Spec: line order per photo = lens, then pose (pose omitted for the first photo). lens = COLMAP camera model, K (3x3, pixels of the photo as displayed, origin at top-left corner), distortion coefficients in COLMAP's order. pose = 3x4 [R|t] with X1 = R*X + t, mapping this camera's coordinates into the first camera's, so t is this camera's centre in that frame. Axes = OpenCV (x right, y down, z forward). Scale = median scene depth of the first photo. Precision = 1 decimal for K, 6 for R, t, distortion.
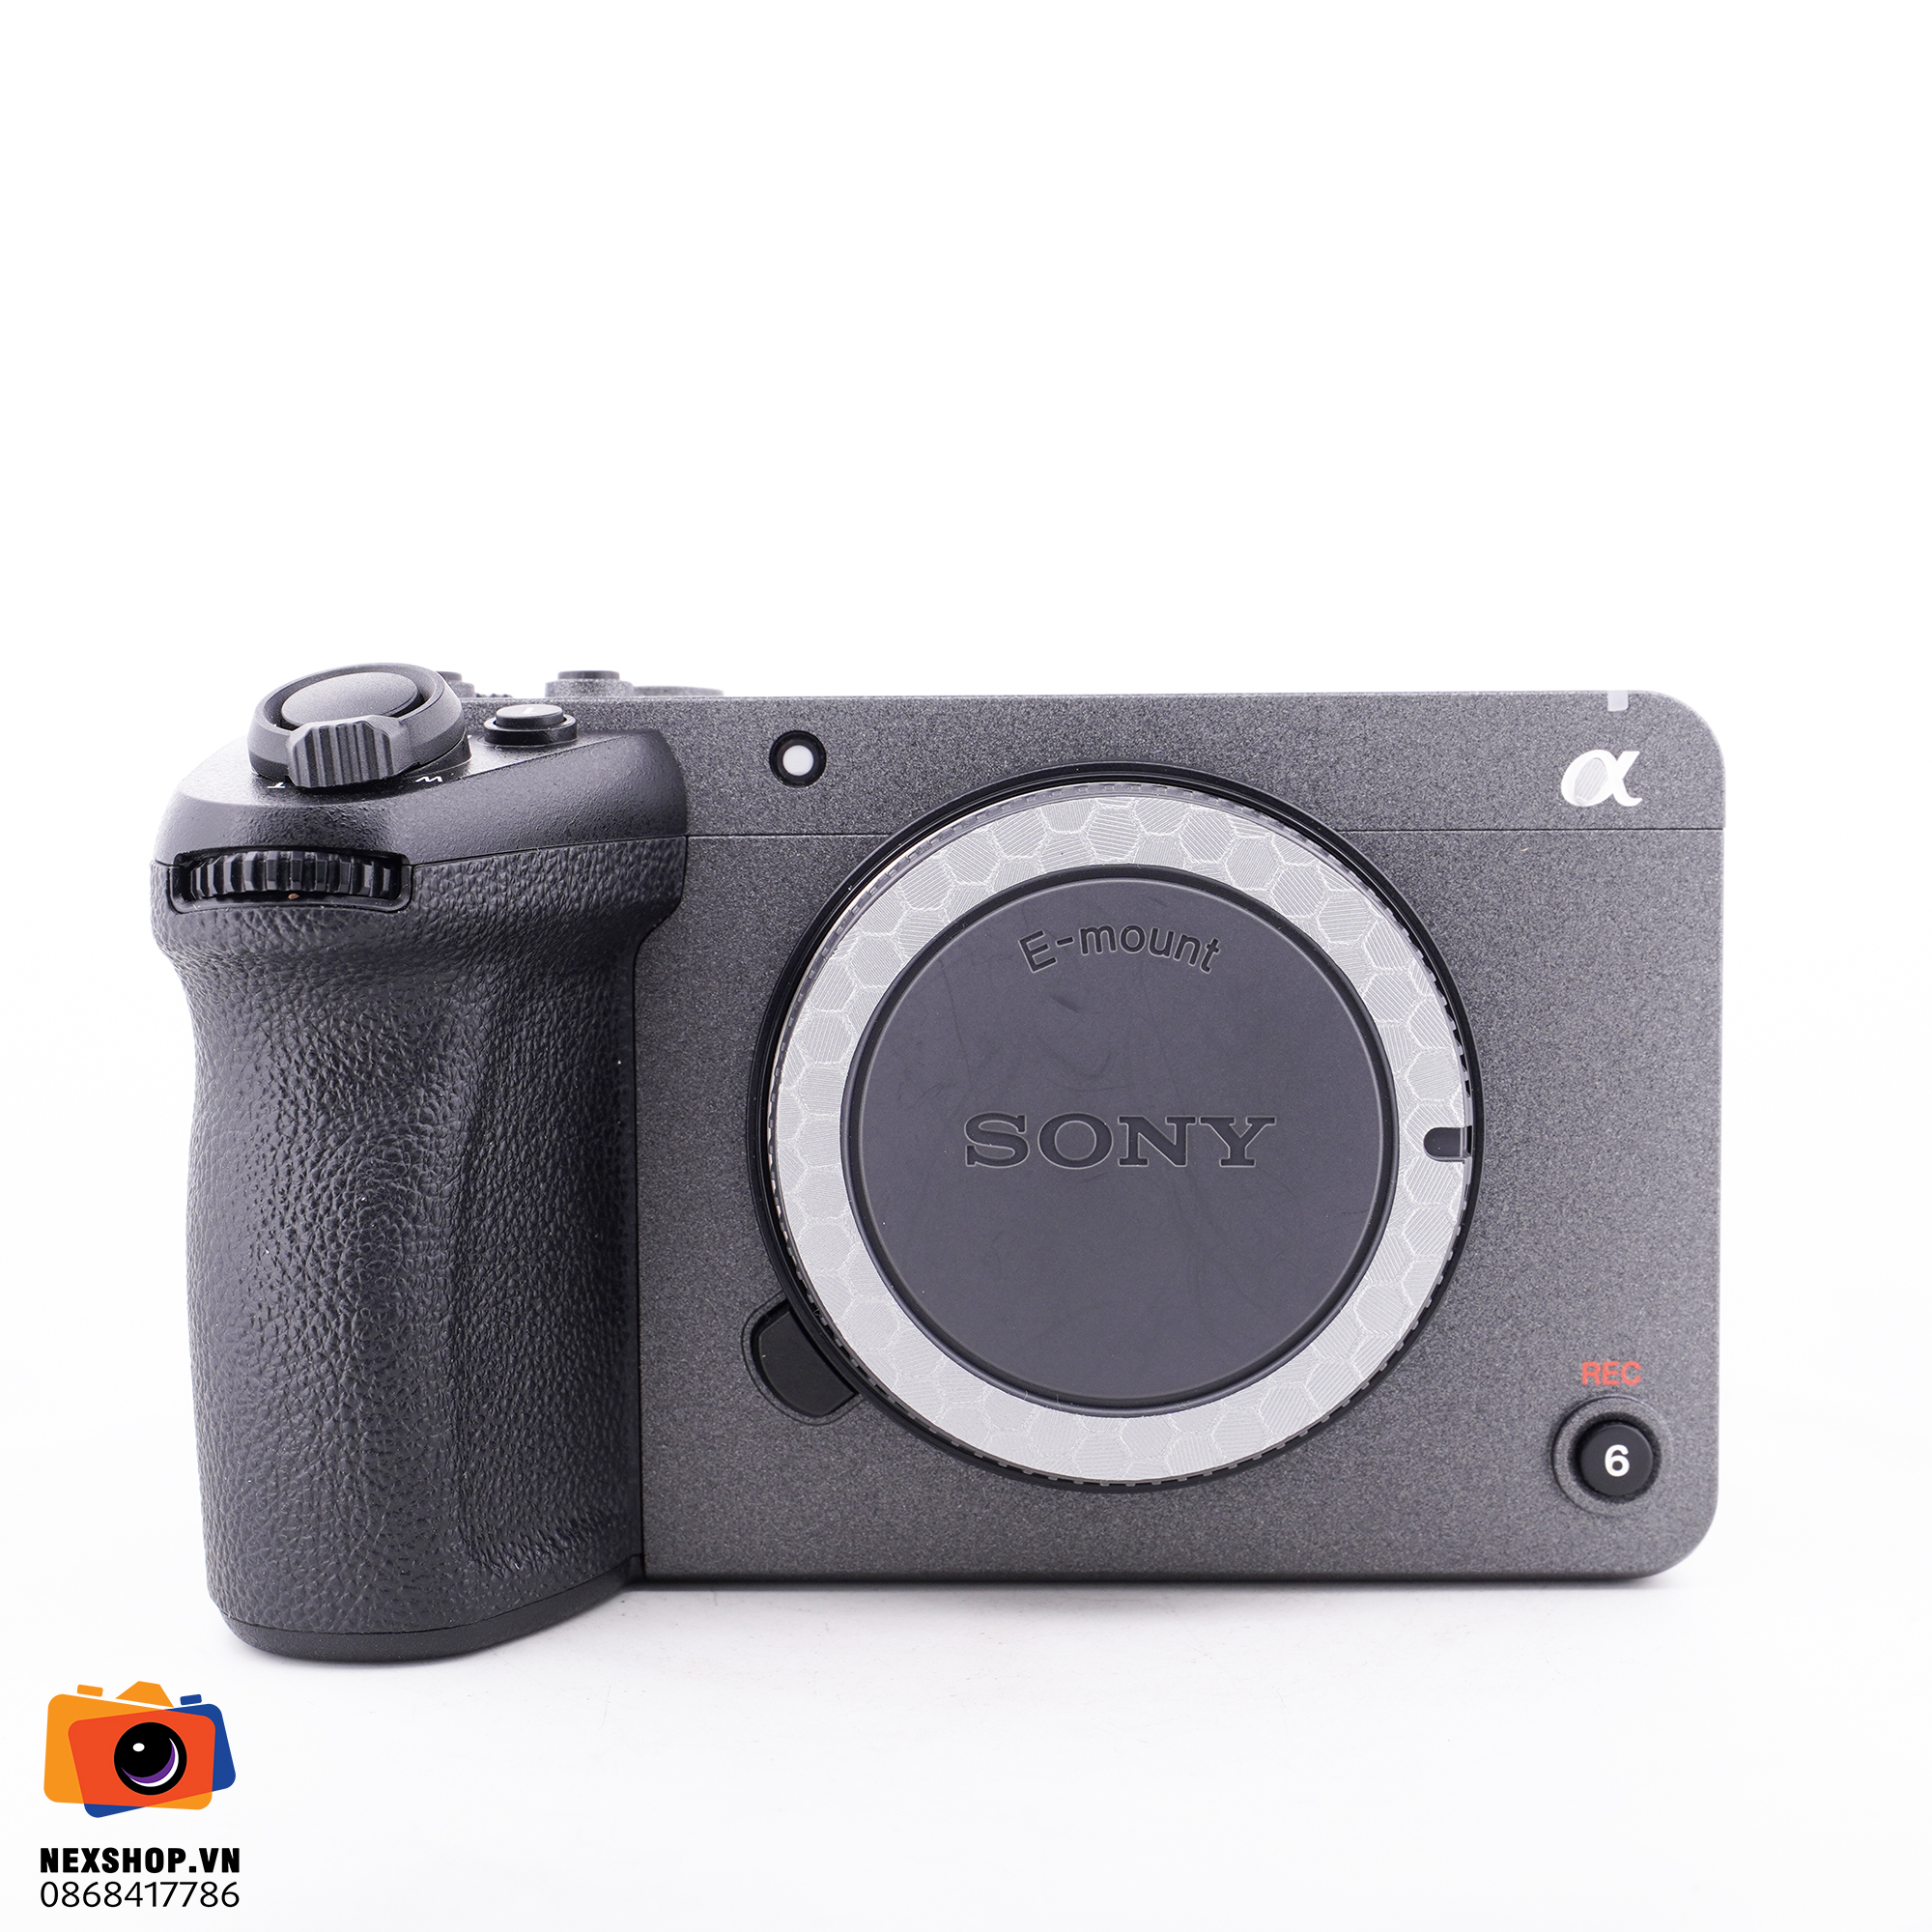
lens RADIAL K [[2576.3, 0, 966.0], [0, 2576.3, 966.0], [0, 0, 1]] dist [-0.013476, 0.001082]
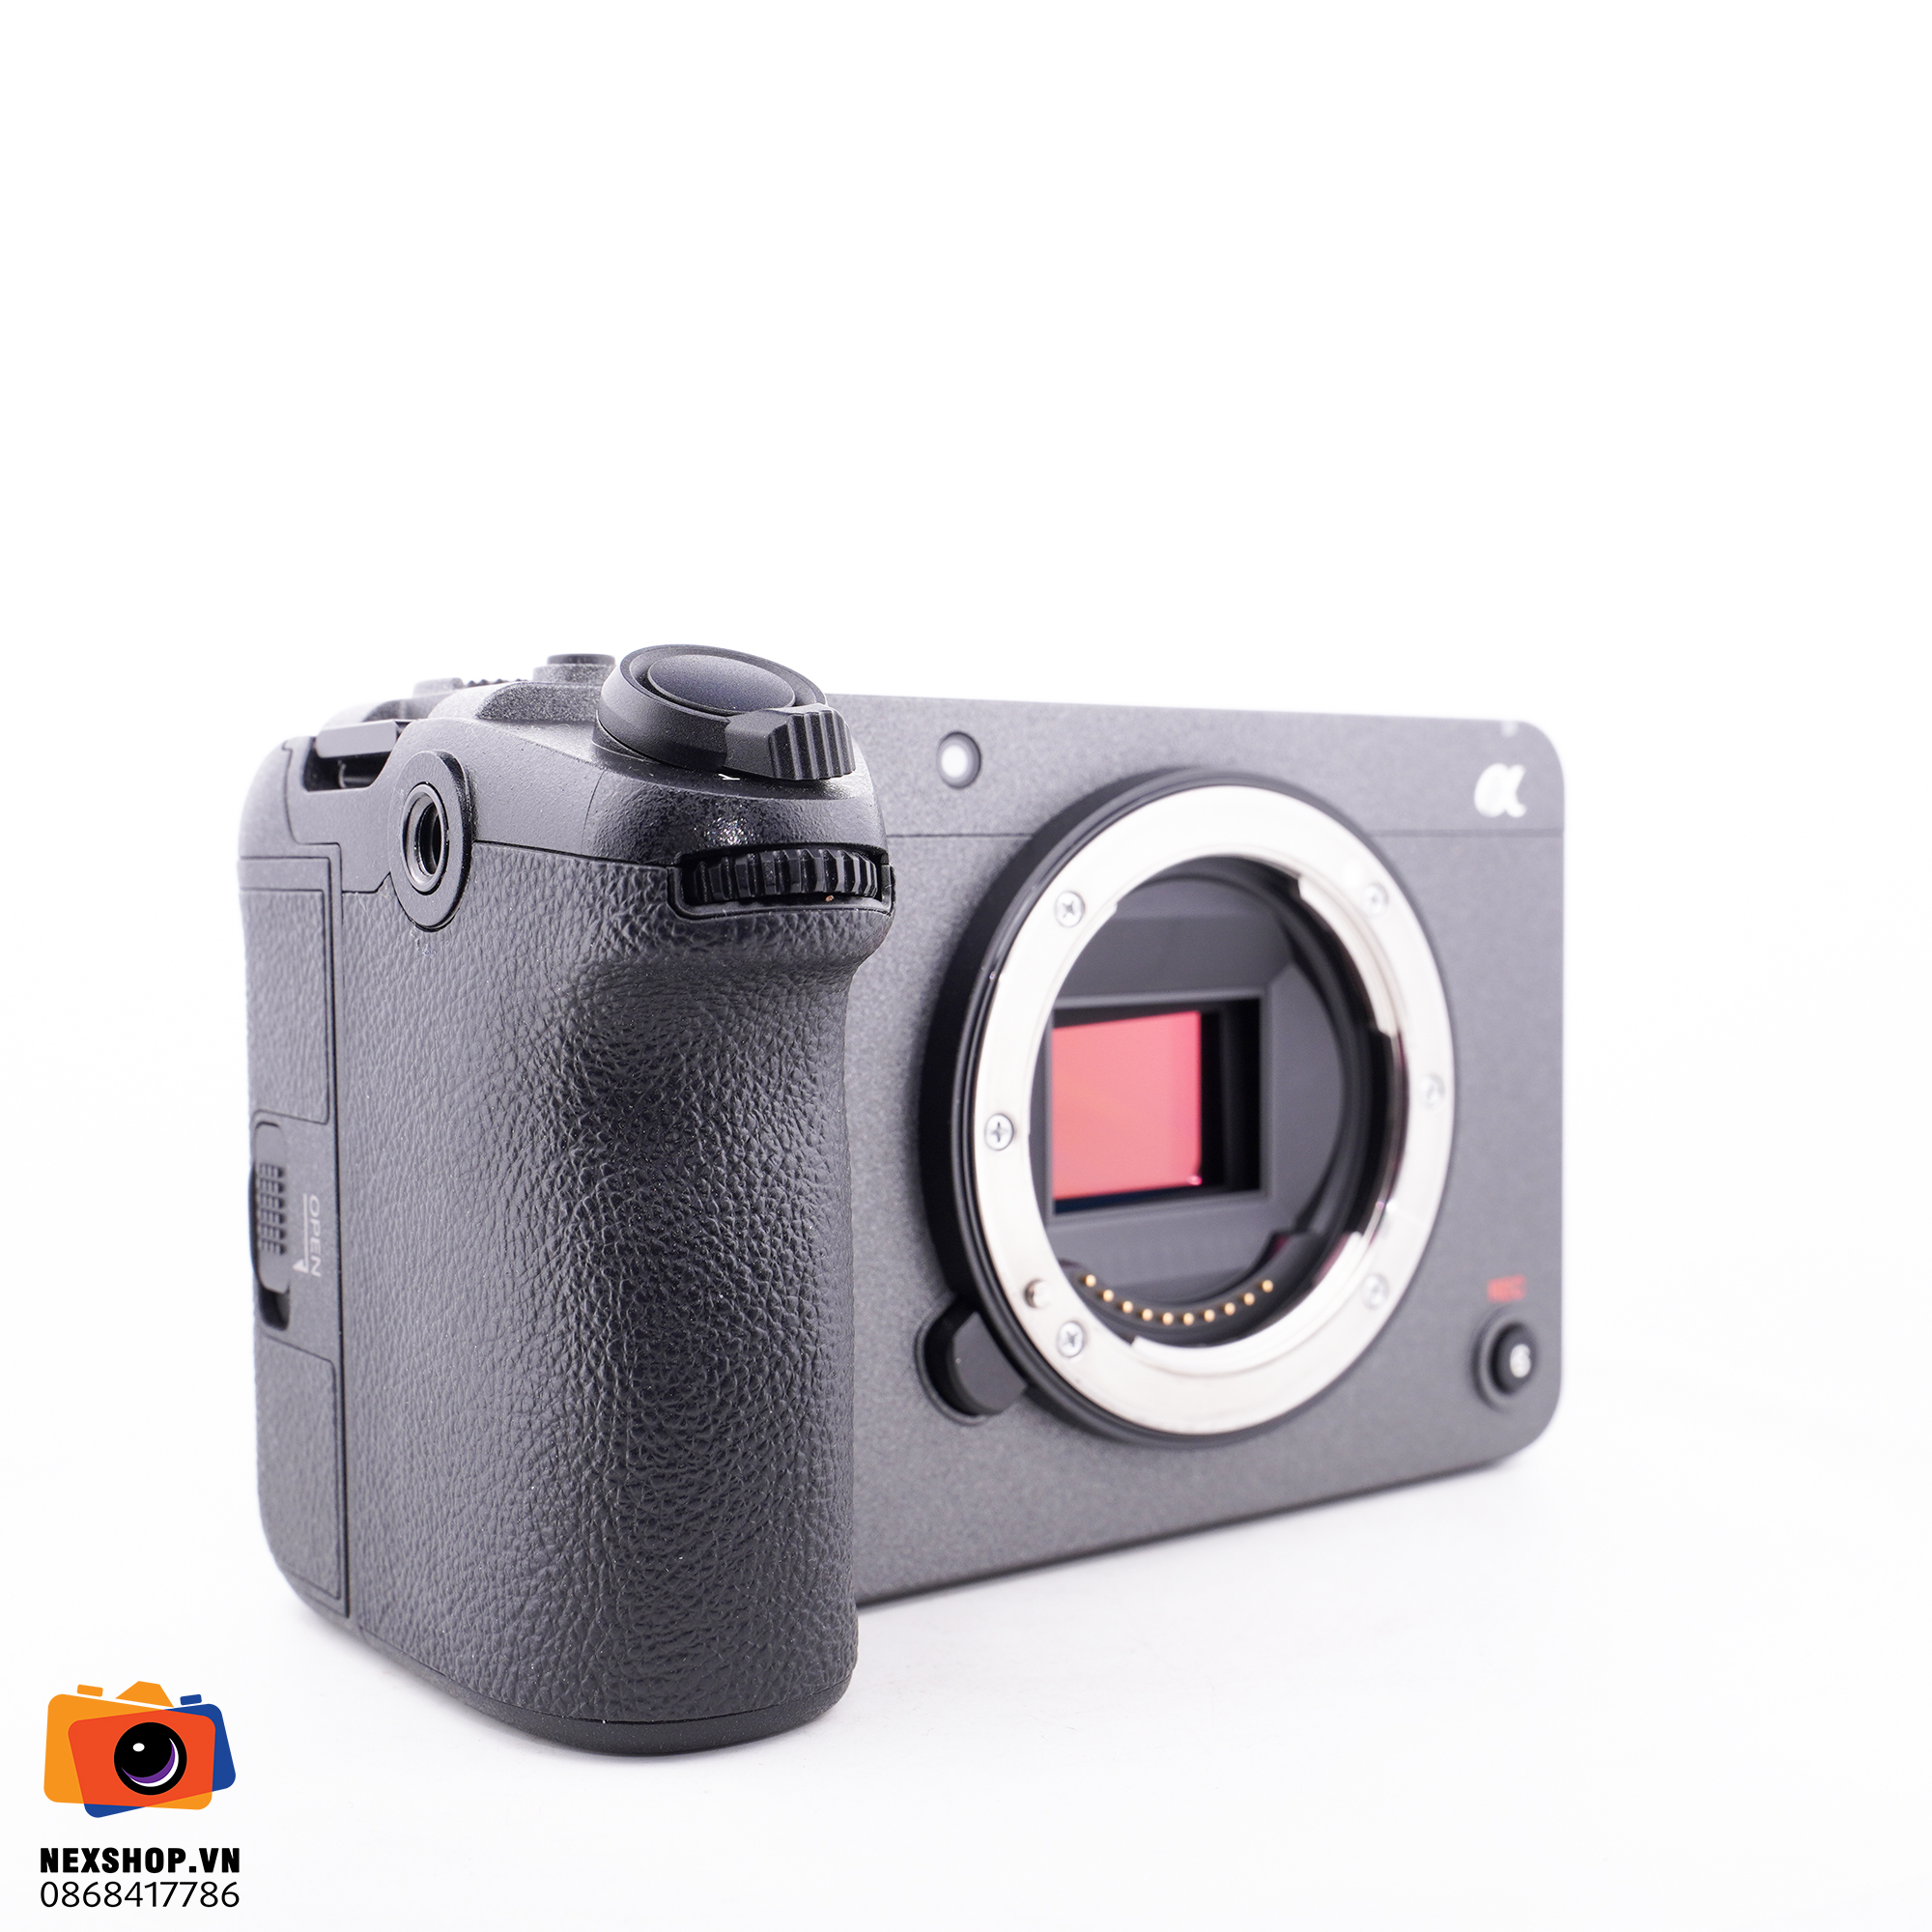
lens RADIAL K [[2576.3, 0, 966.0], [0, 2576.3, 966.0], [0, 0, 1]] dist [-0.013476, 0.001082]
pose [[0.780372, -0.025336, 0.624802, -0.695378], [0.031585, 0.999500, 0.001081, -0.001752], [-0.624518, 0.018890, 0.780782, 0.221204]]
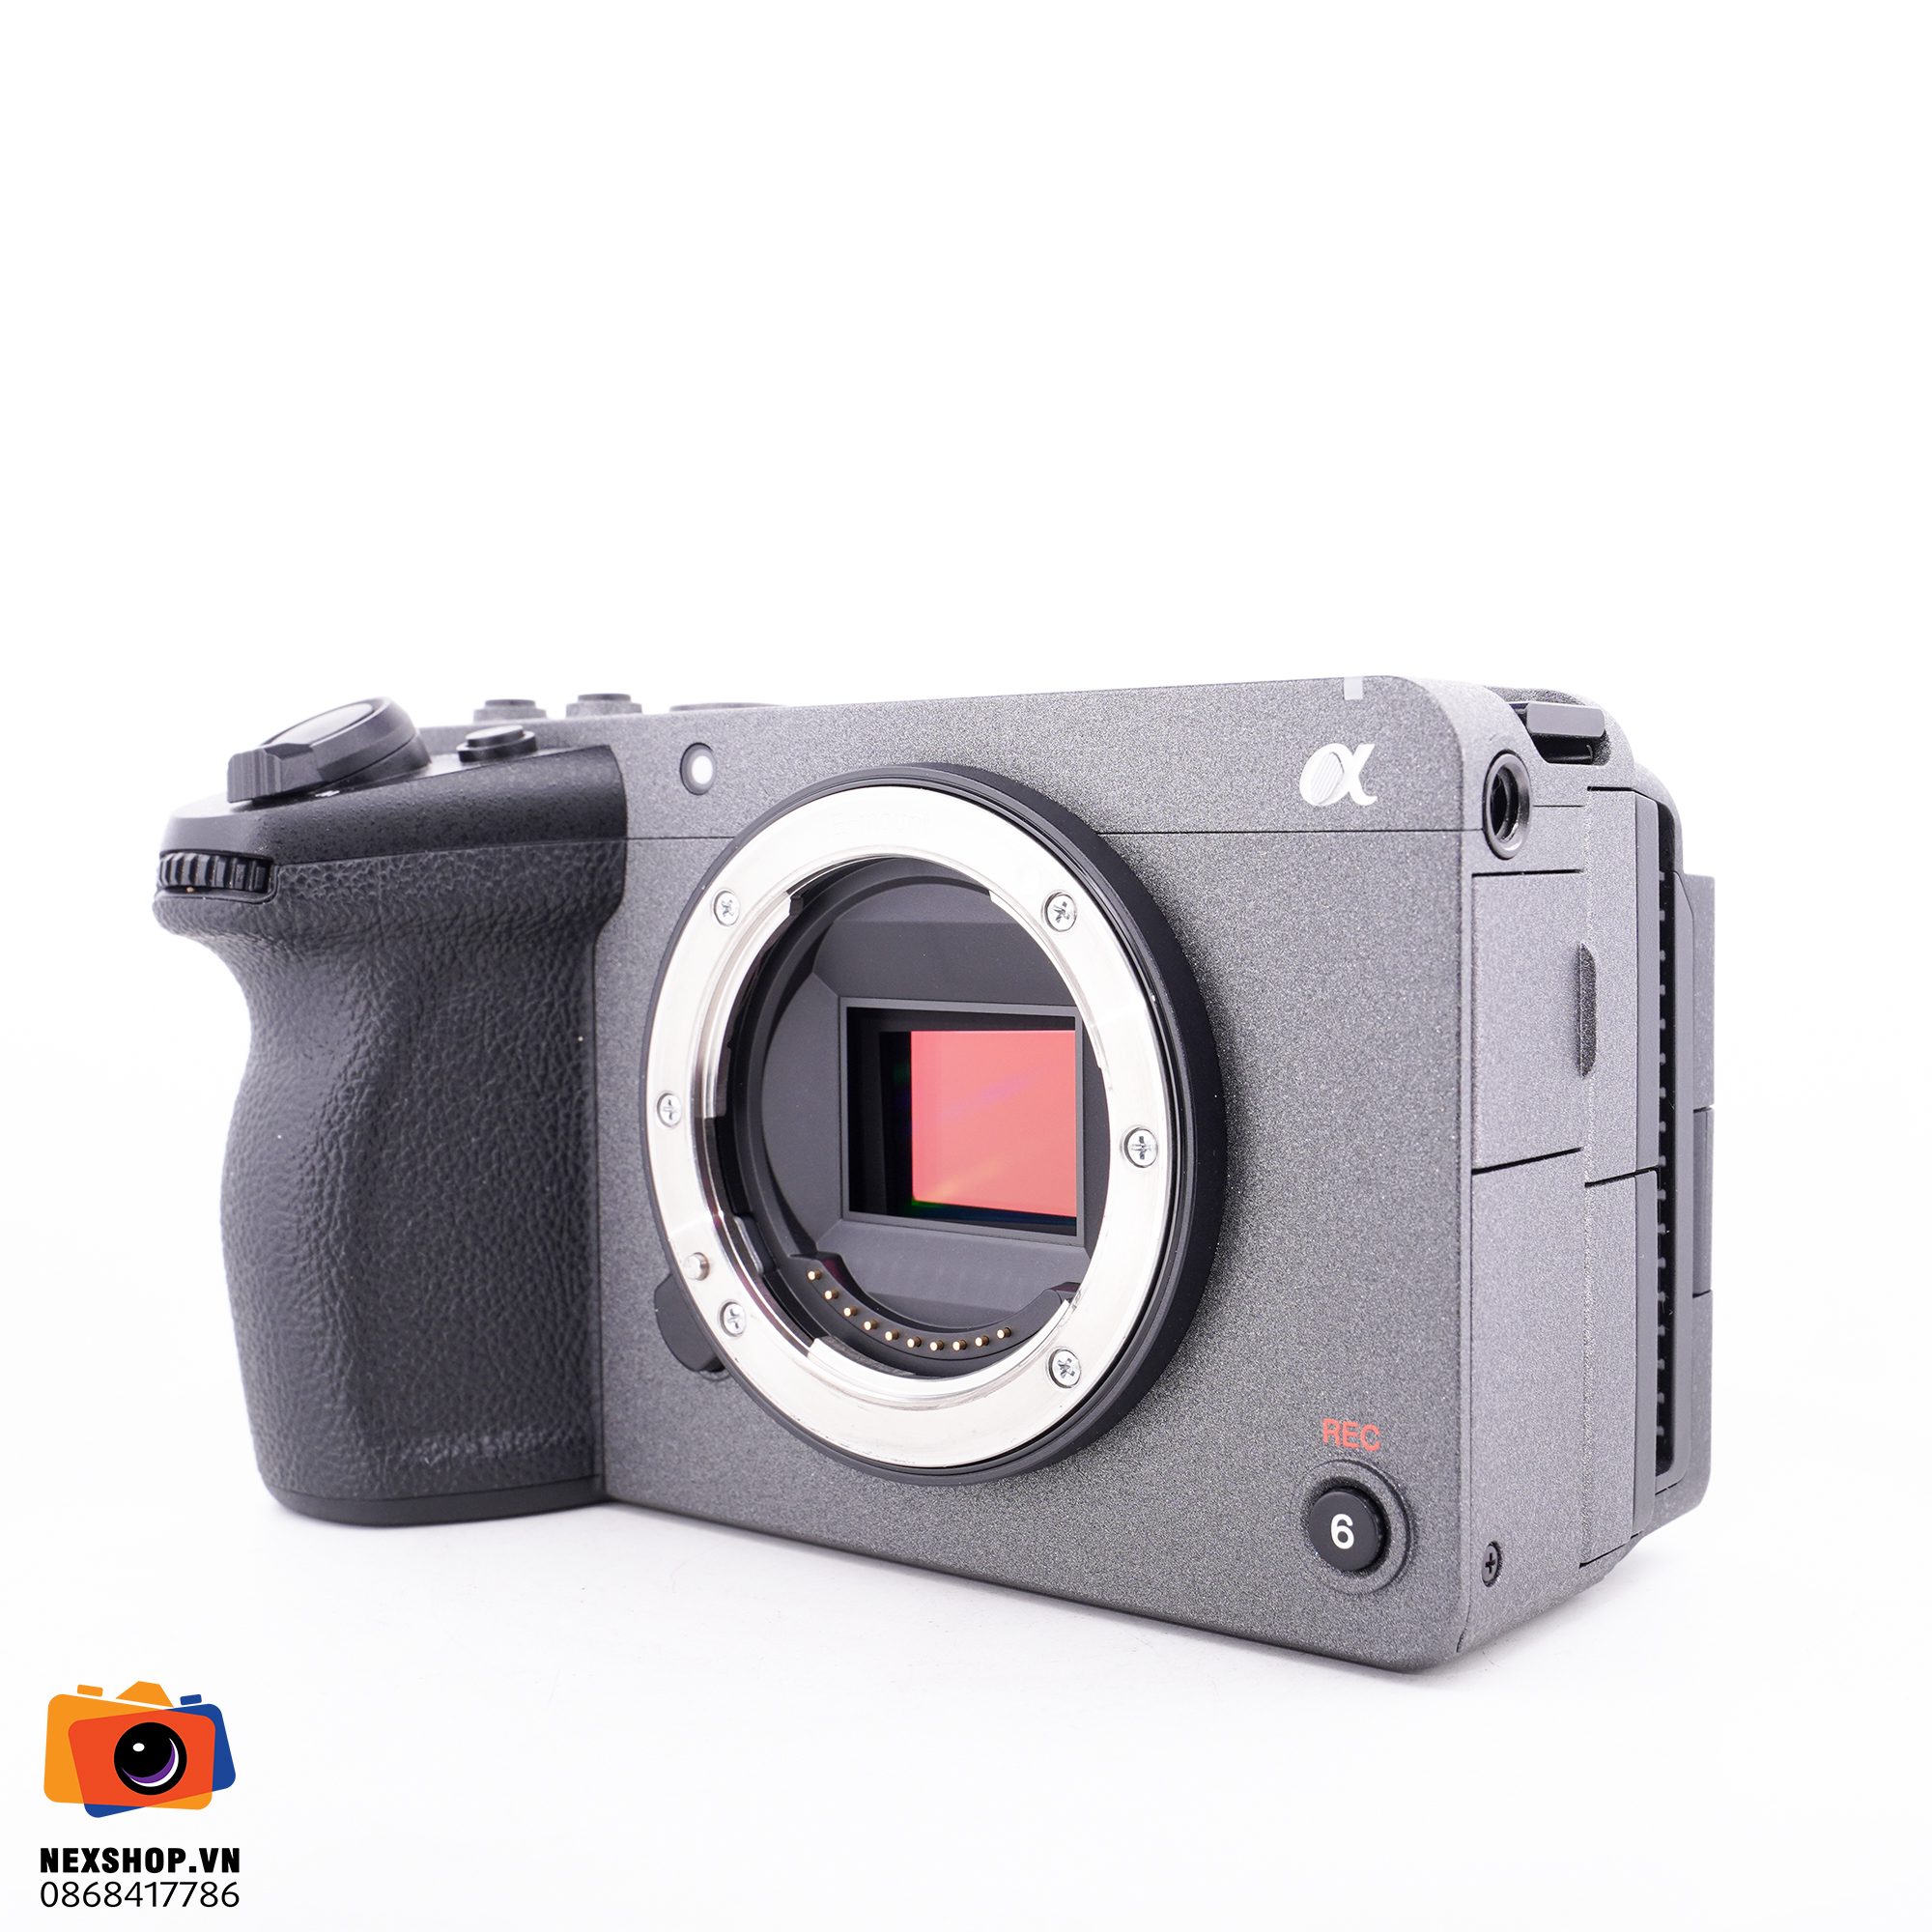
lens RADIAL K [[2576.3, 0, 966.0], [0, 2576.3, 966.0], [0, 0, 1]] dist [-0.013476, 0.001082]
pose [[0.795304, 0.029465, -0.605495, 0.691900], [-0.027574, 0.999543, 0.012423, -0.013426], [0.605584, 0.006815, 0.795752, 0.201926]]
